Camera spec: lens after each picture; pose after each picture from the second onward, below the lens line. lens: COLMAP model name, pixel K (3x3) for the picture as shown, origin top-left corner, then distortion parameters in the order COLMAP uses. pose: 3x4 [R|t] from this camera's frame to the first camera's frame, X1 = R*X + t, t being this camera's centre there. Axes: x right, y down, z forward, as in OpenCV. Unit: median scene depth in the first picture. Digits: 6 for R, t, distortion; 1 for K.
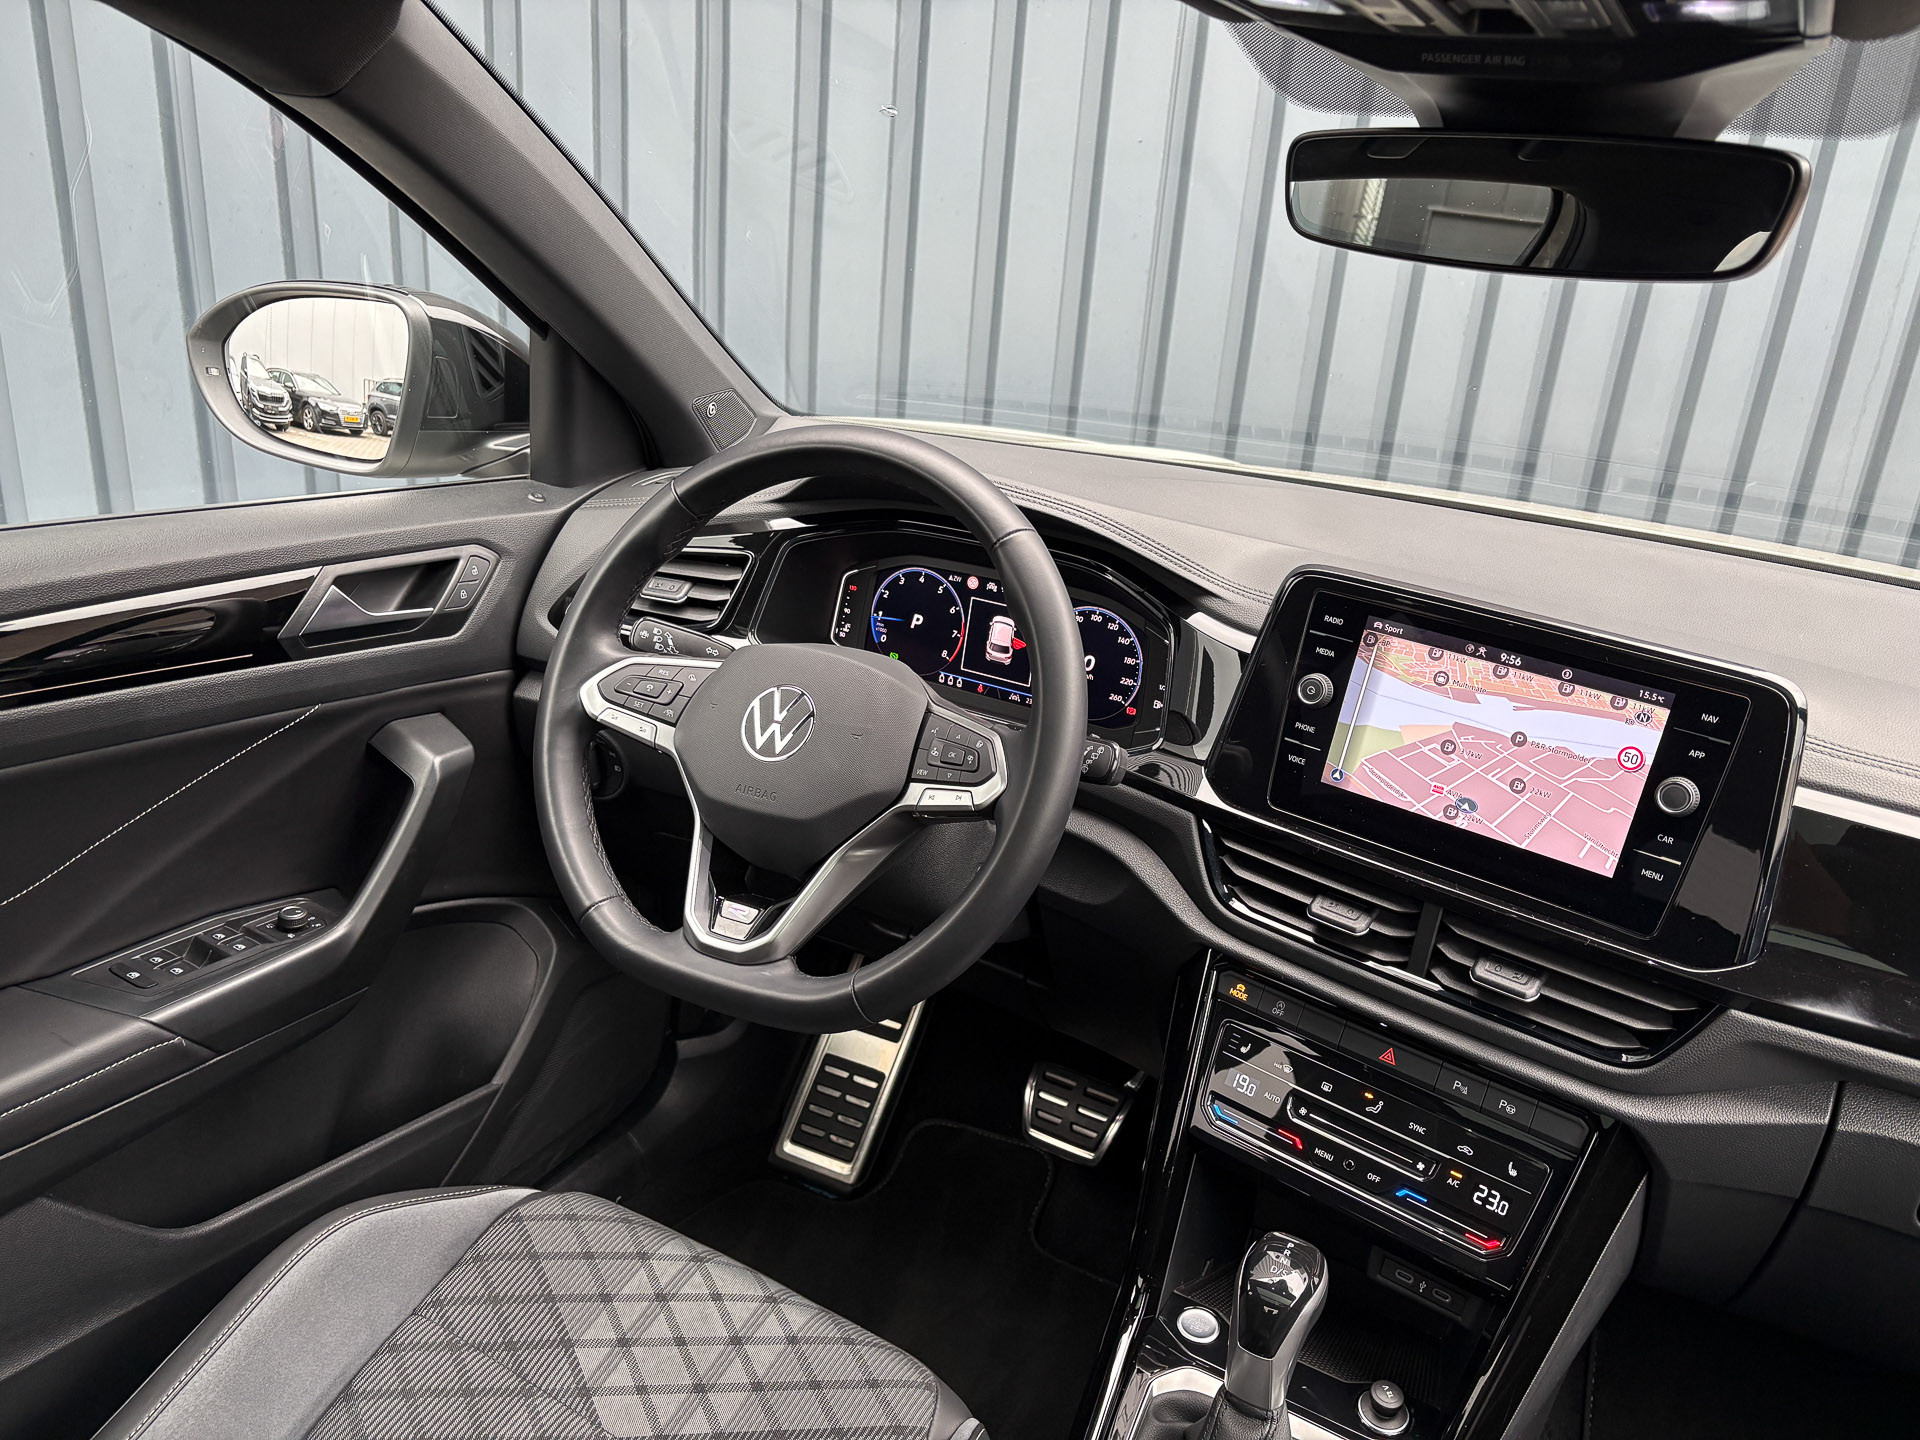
lens RADIAL K [[1456.3, 0, 963.3], [0, 1456.3, 728.6], [0, 0, 1]] dist [0.200236, -0.483775]
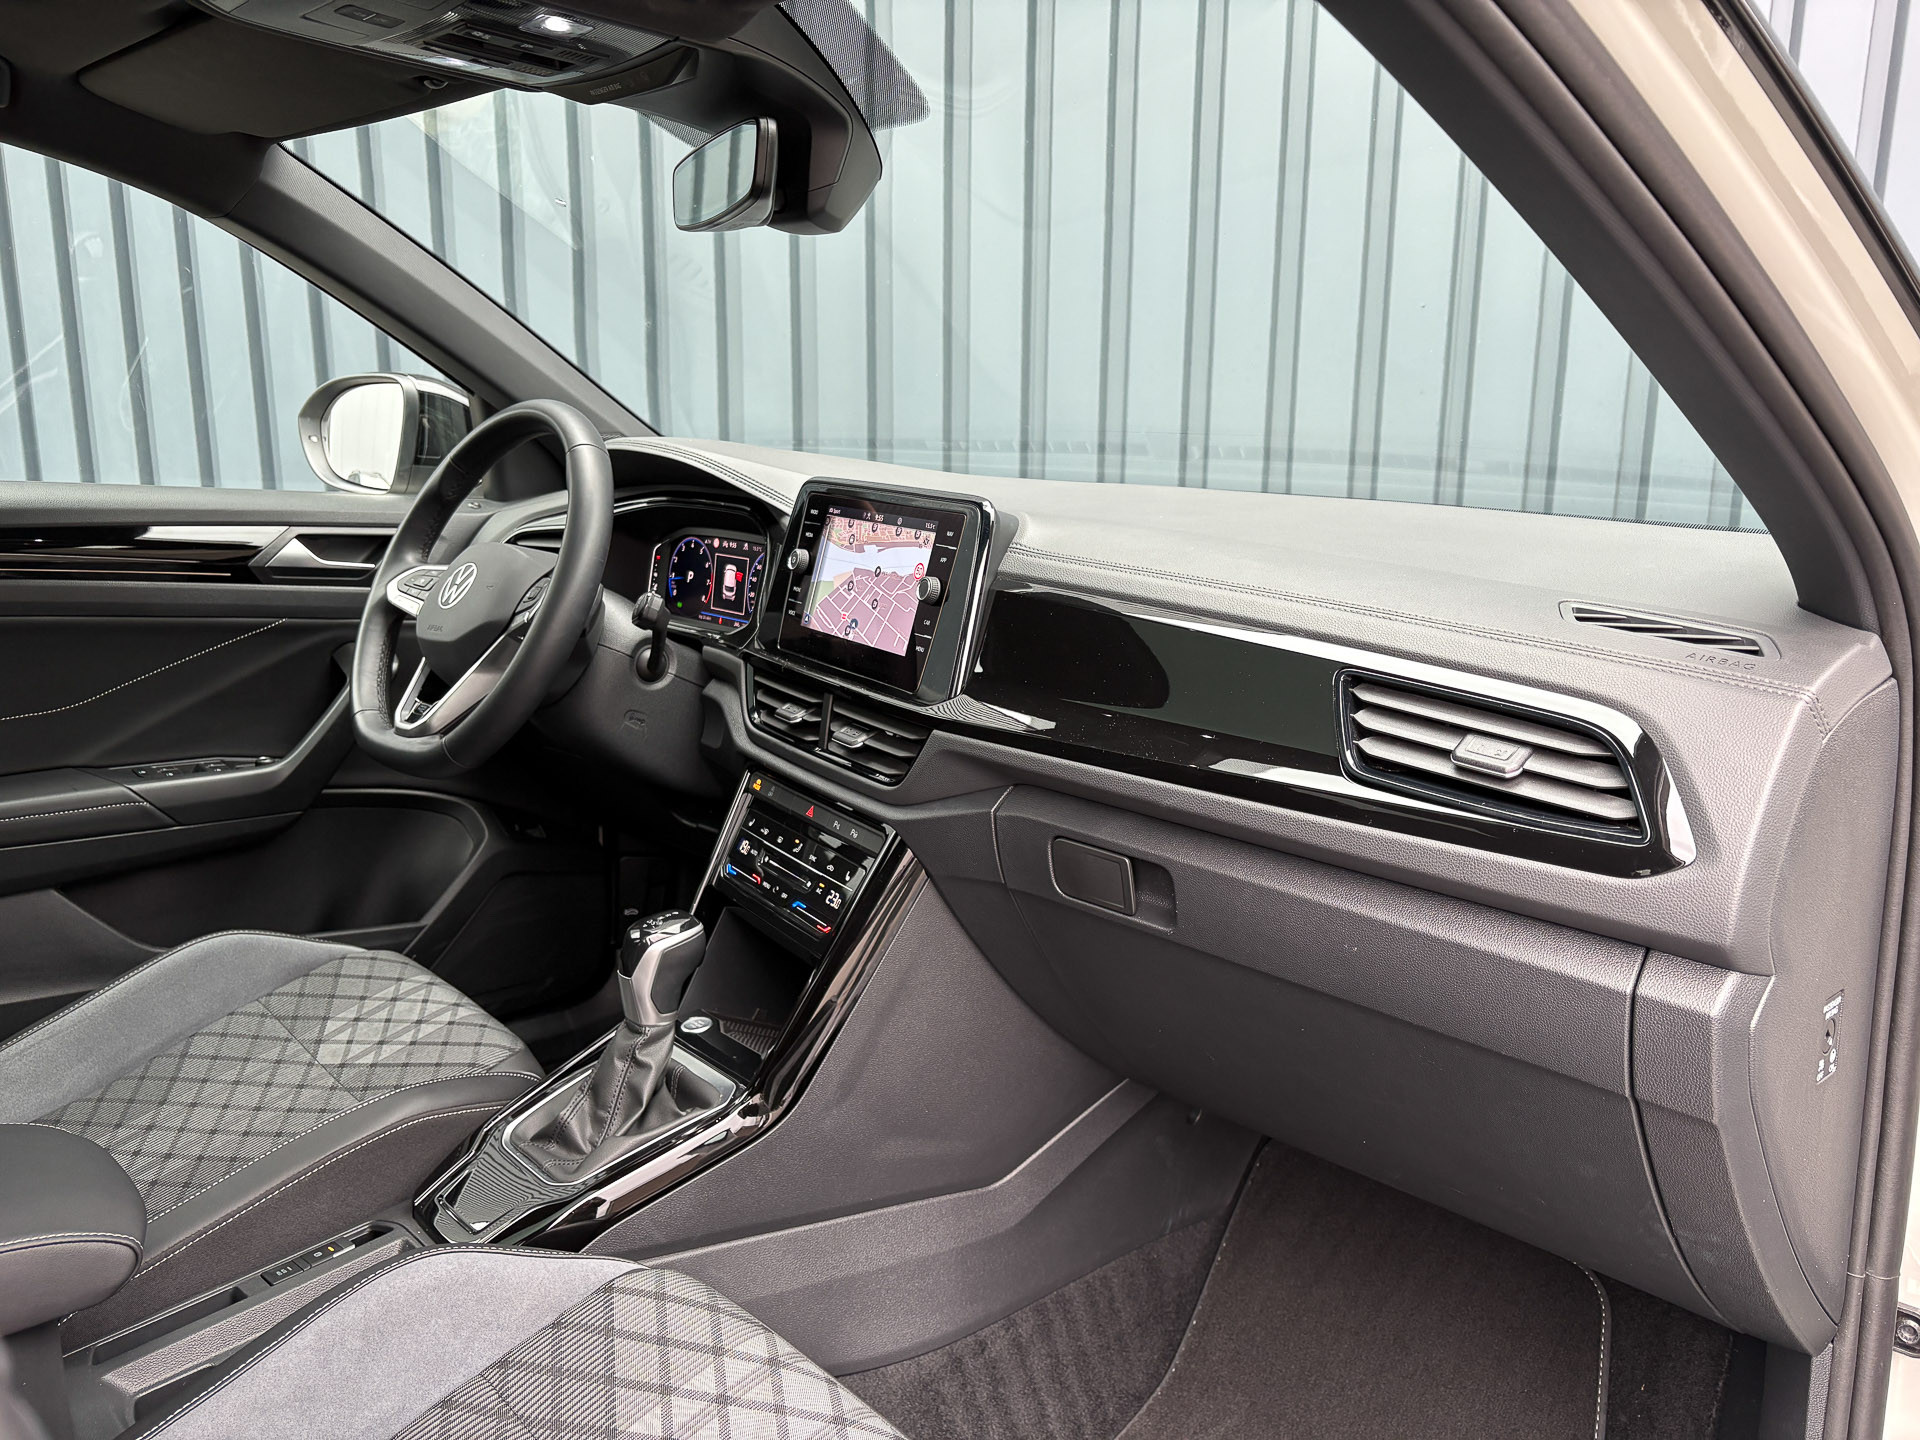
lens RADIAL K [[1456.3, 0, 963.3], [0, 1456.3, 728.6], [0, 0, 1]] dist [0.200236, -0.483775]
pose [[0.945744, 0.004780, -0.324879, 0.855194], [-0.058451, 0.986082, -0.155647, 0.345451], [0.319613, 0.166192, 0.932860, -0.226740]]
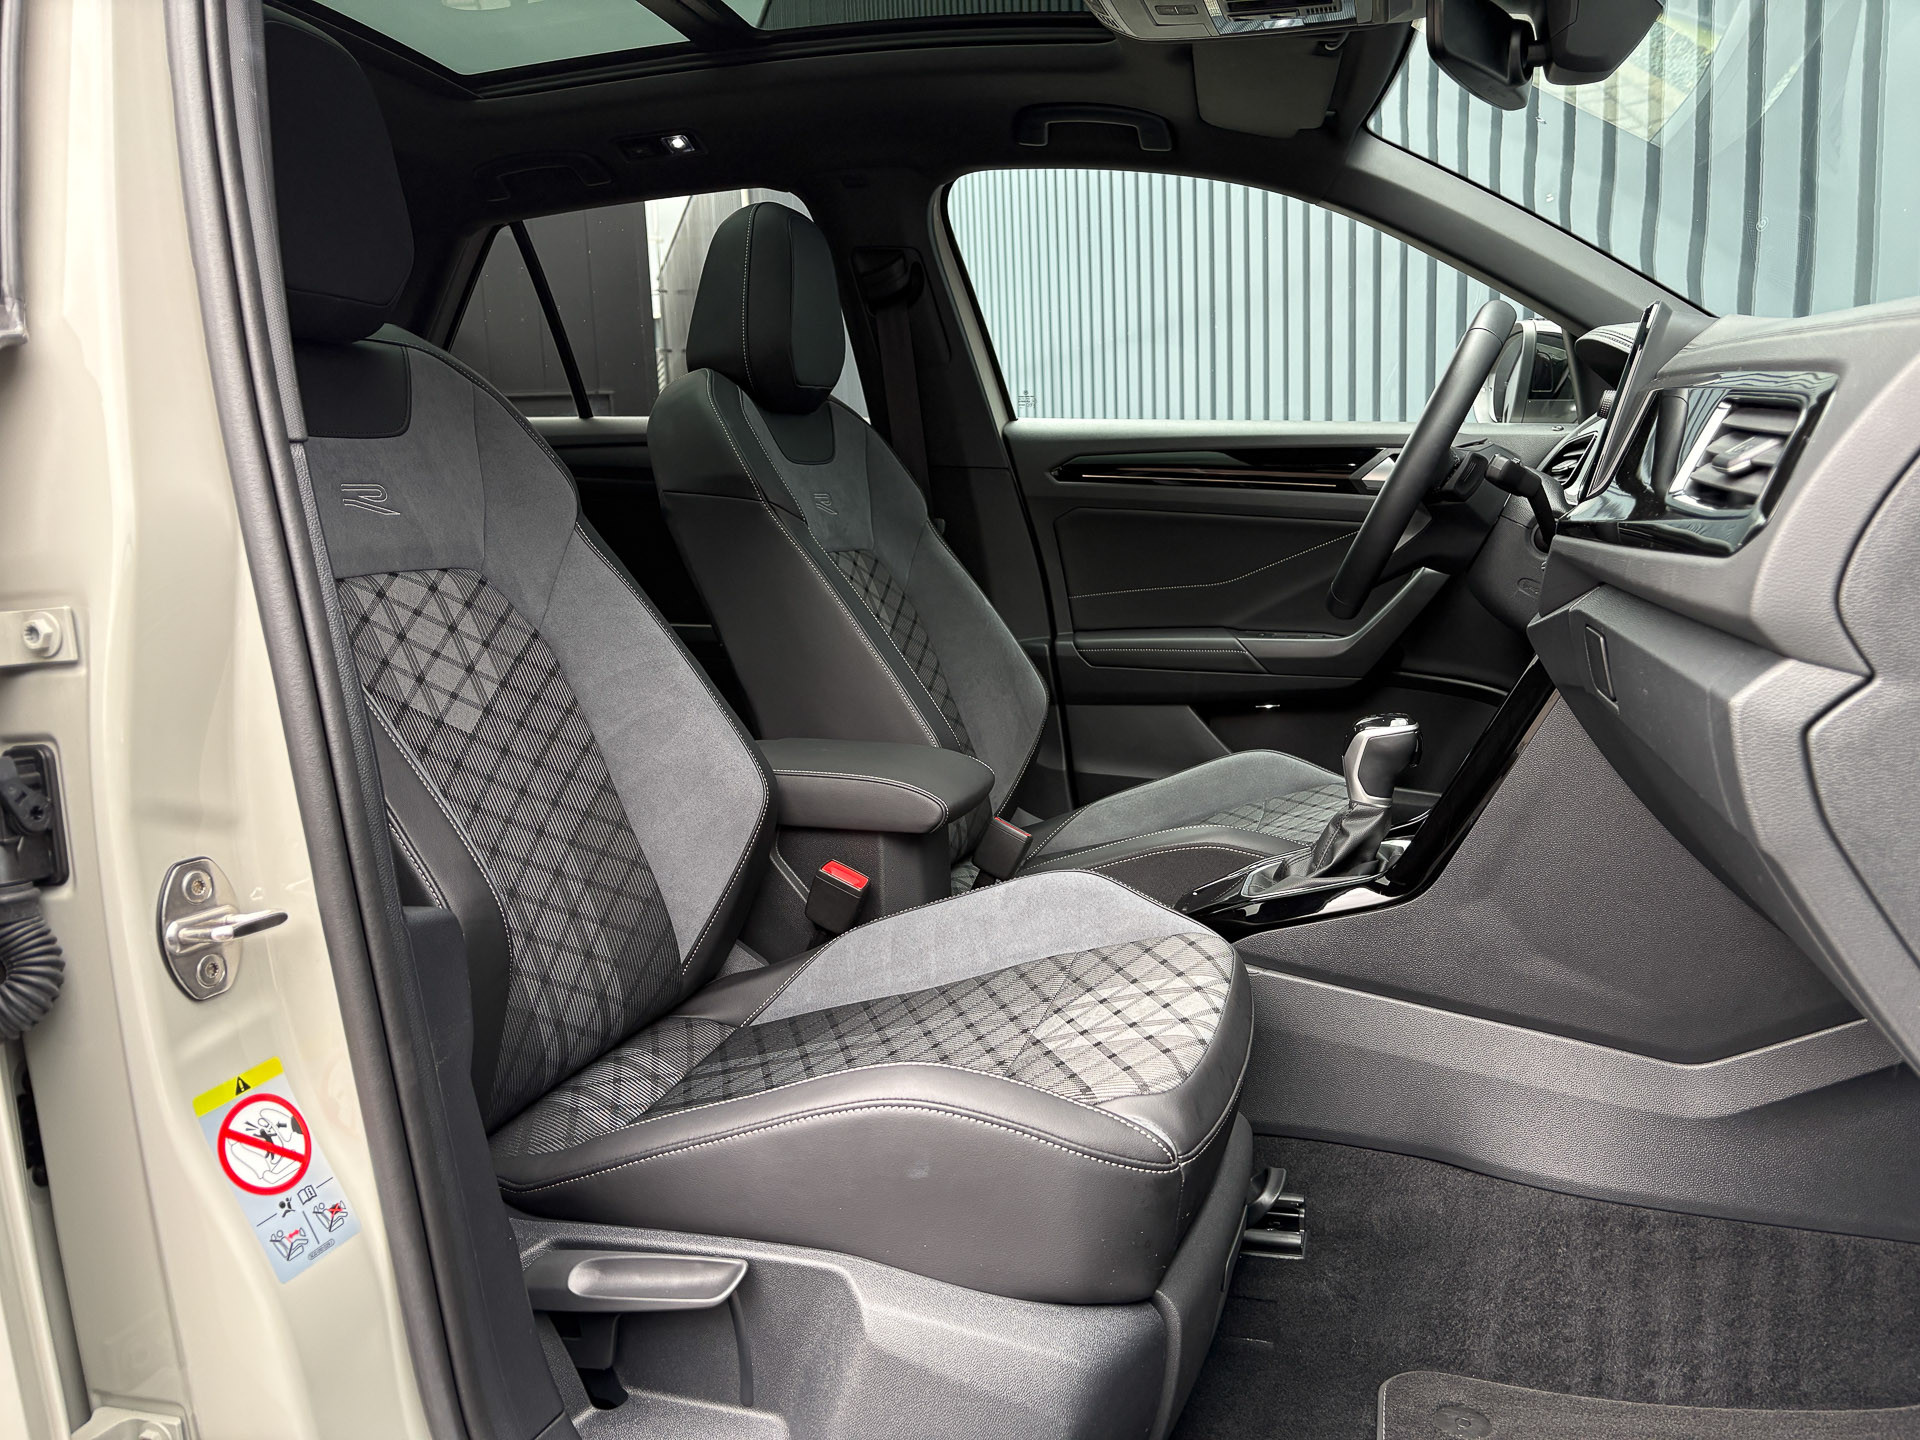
lens RADIAL K [[1456.3, 0, 963.3], [0, 1456.3, 728.6], [0, 0, 1]] dist [0.200236, -0.483775]
pose [[0.181198, 0.058710, -0.981693, 1.505962], [-0.308115, 0.951349, 0.000024, 0.455358], [0.933934, 0.302470, 0.190471, 0.192826]]
